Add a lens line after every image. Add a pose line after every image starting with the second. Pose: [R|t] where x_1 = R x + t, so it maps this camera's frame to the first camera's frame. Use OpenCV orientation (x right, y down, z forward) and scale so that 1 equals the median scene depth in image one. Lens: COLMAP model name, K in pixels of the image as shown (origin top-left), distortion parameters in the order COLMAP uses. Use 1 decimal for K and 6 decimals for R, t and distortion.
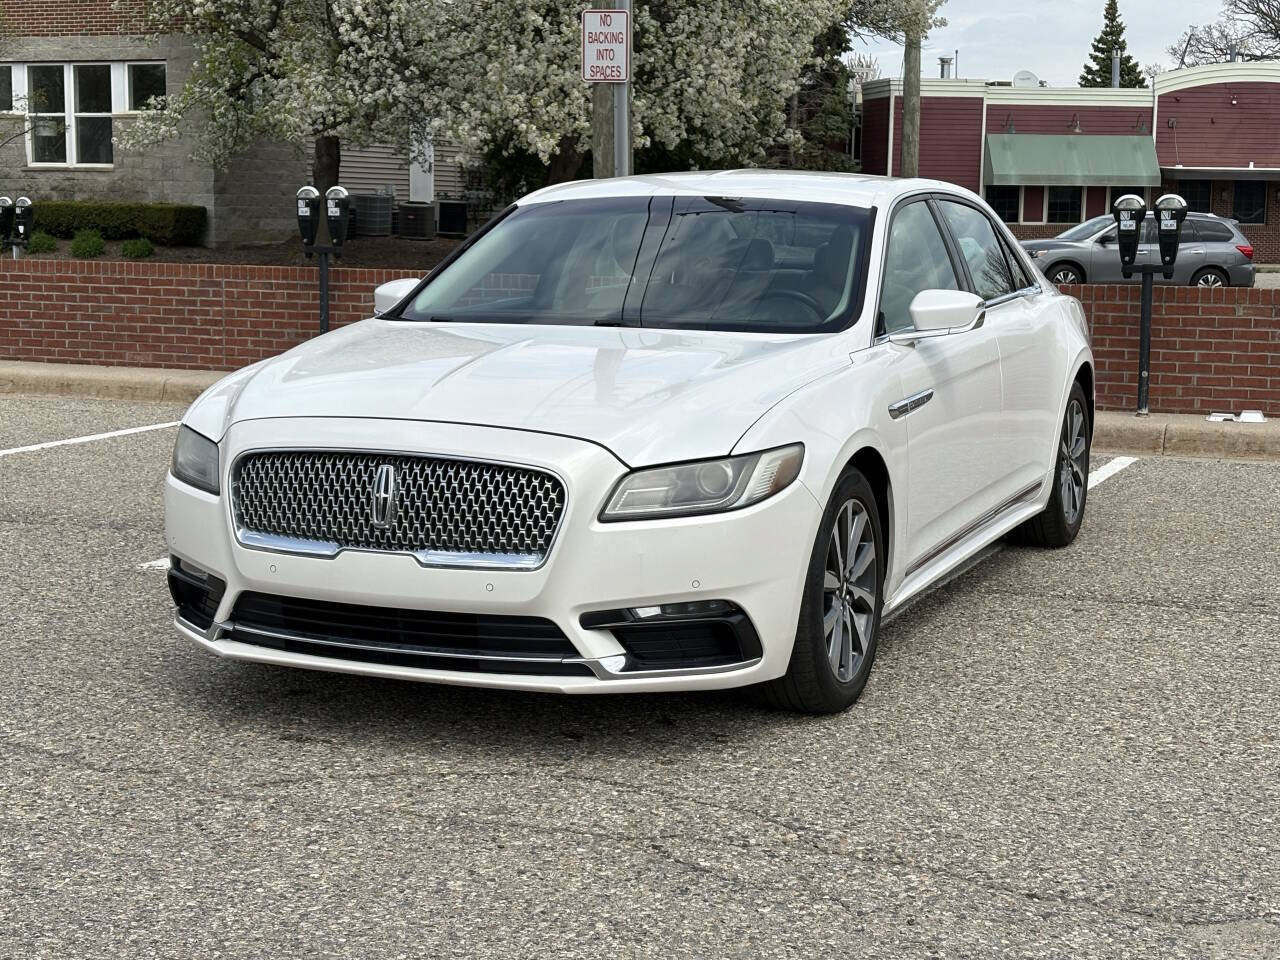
lens RADIAL K [[2064.5, 0, 633.8], [0, 2064.5, 475.9], [0, 0, 1]] dist [0.283933, -1.253995]
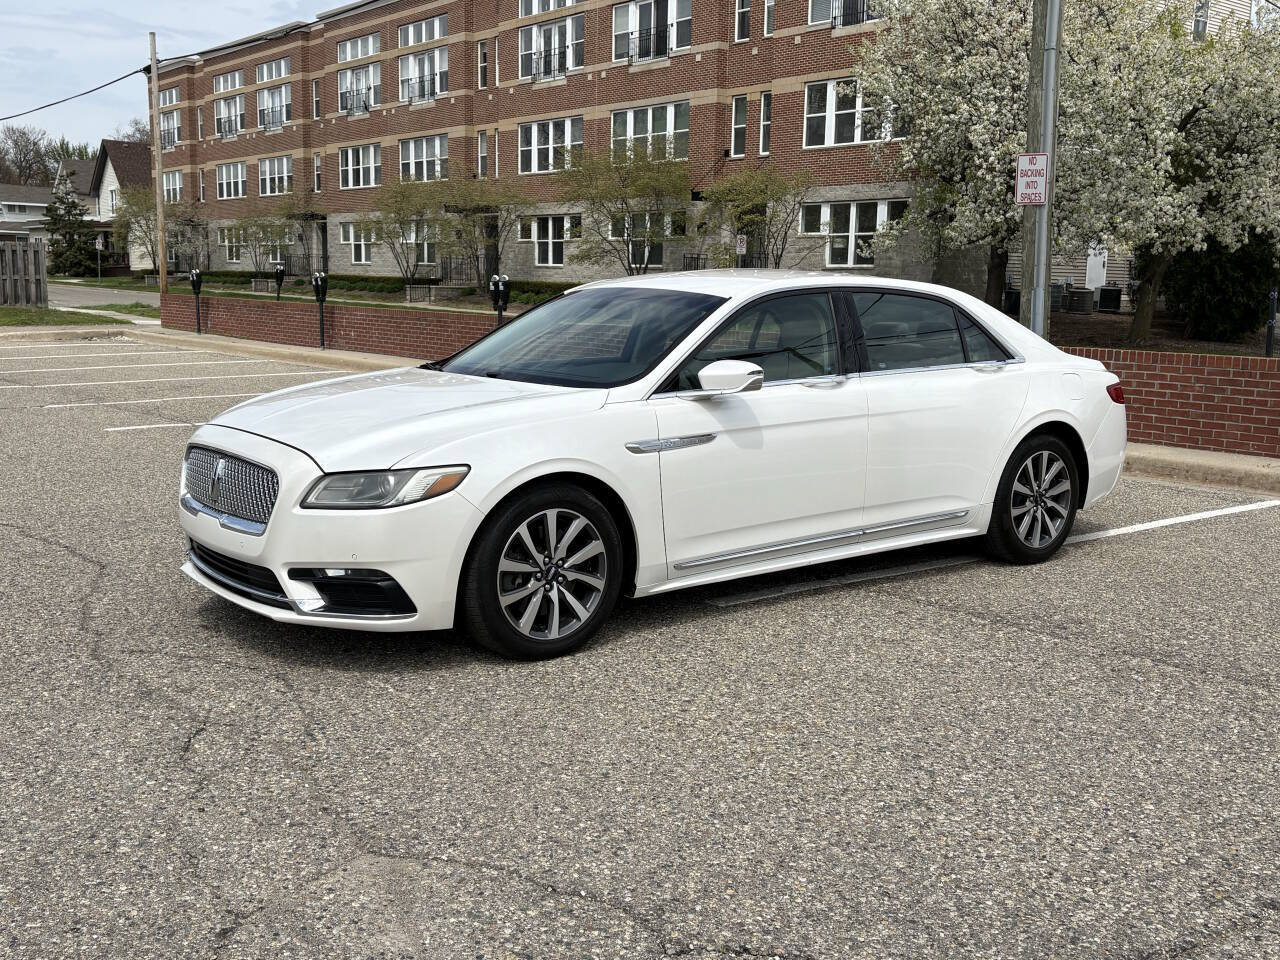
lens RADIAL K [[1308.1, 0, 640.0], [0, 1308.1, 480.0], [0, 0, 1]] dist [0.116475, -0.278281]
pose [[0.873235, 0.079357, -0.480794, 0.593944], [-0.072318, 0.996829, 0.033185, -0.042308], [0.481903, 0.005792, 0.876206, 0.273348]]
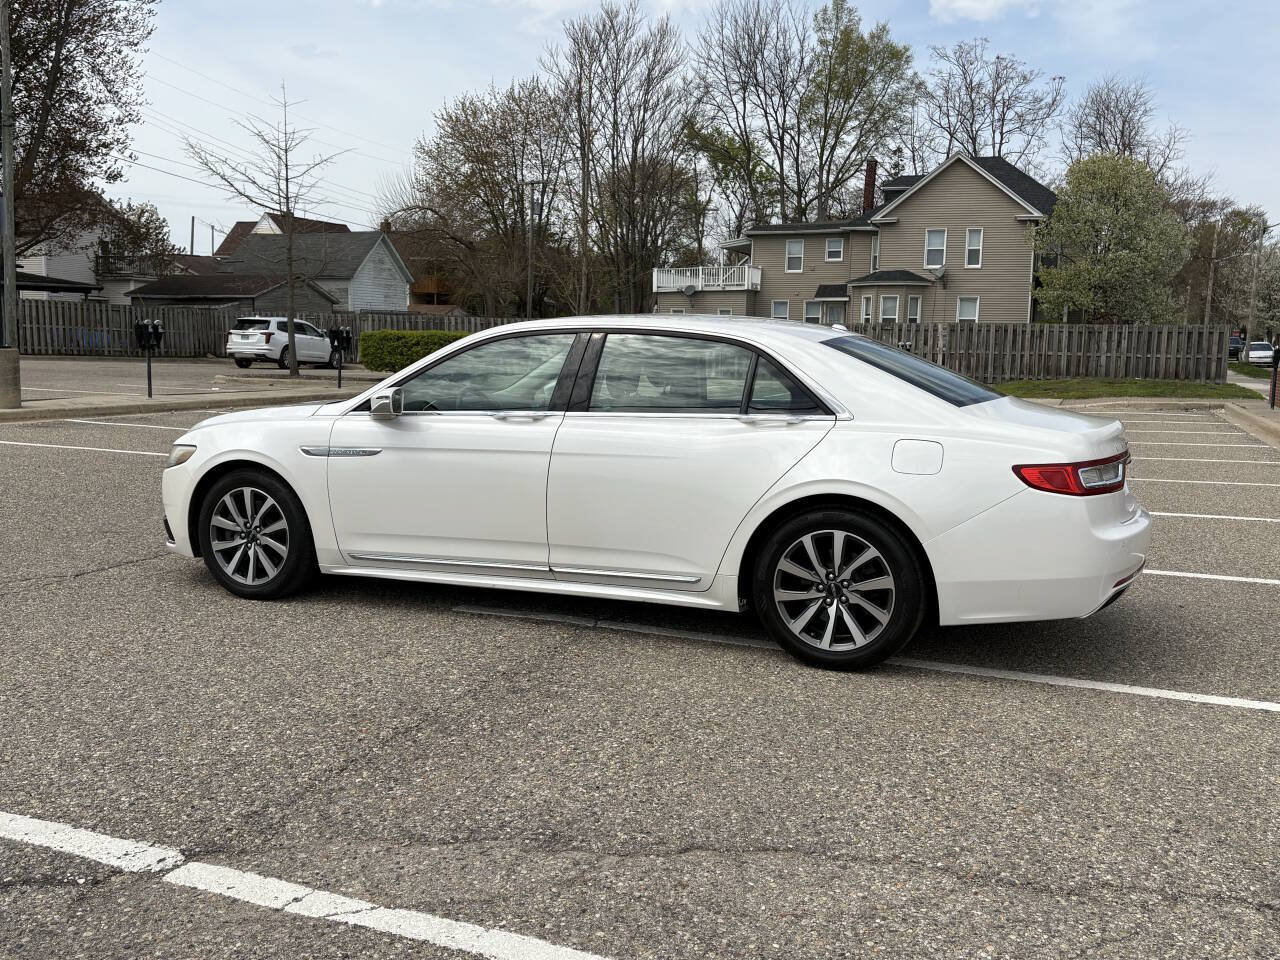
lens RADIAL K [[1177.4, 0, 640.0], [0, 1177.4, 480.0], [0, 0, 1]] dist [0.030461, -0.014021]
pose [[-0.000206, 0.108141, -0.994136, 1.205092], [-0.146391, 0.983422, 0.107005, -0.166556], [0.989227, 0.145554, 0.015629, 1.381678]]
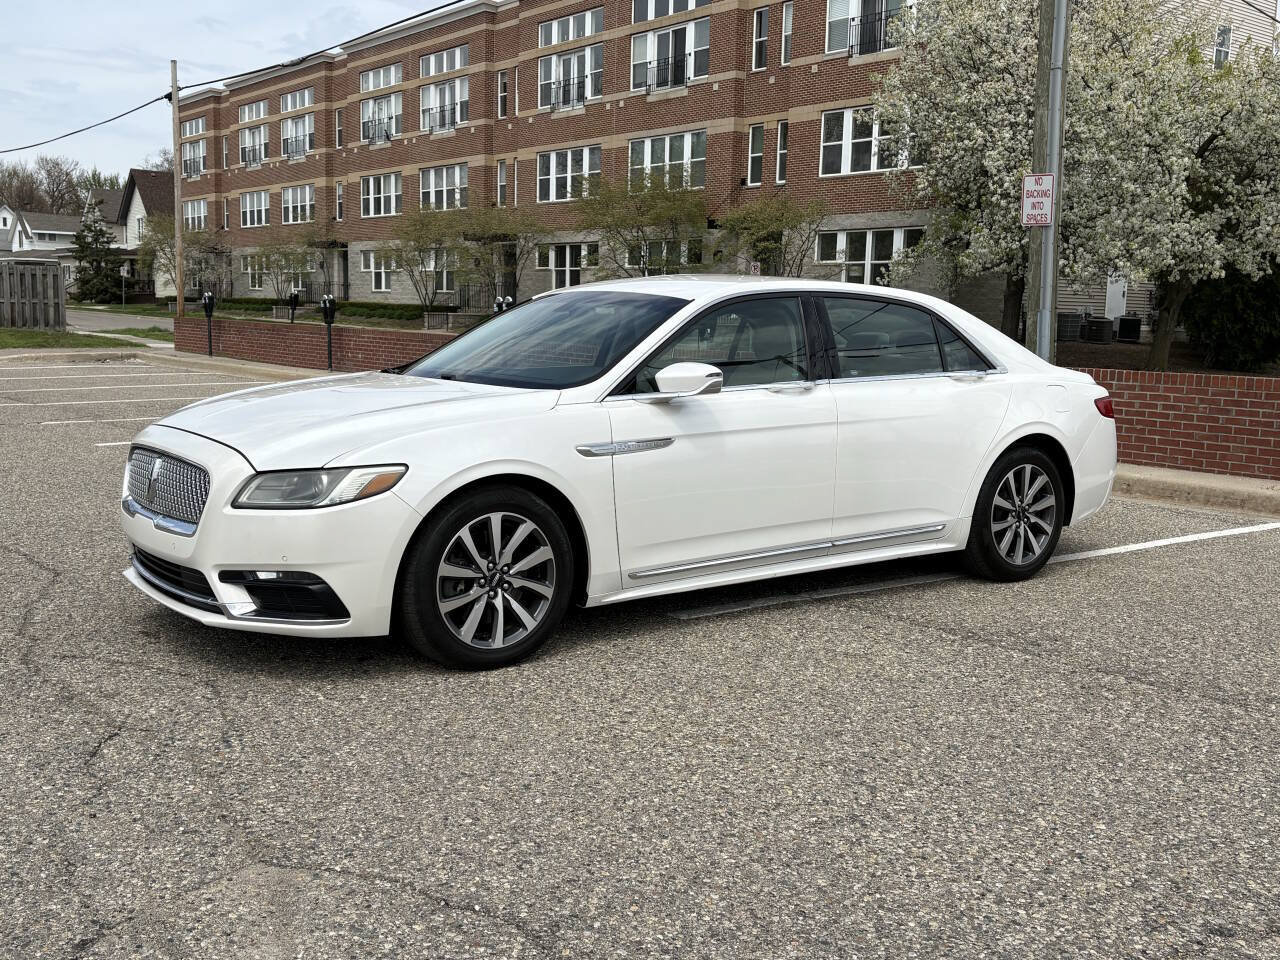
lens RADIAL K [[1306.9, 0, 633.2], [0, 1306.9, 483.9], [0, 0, 1]] dist [0.125123, -0.308639]
pose [[0.861555, 0.076674, -0.501840, 0.621627], [-0.080316, 0.996666, 0.014391, -0.026725], [0.501270, 0.027907, 0.864841, 0.328657]]
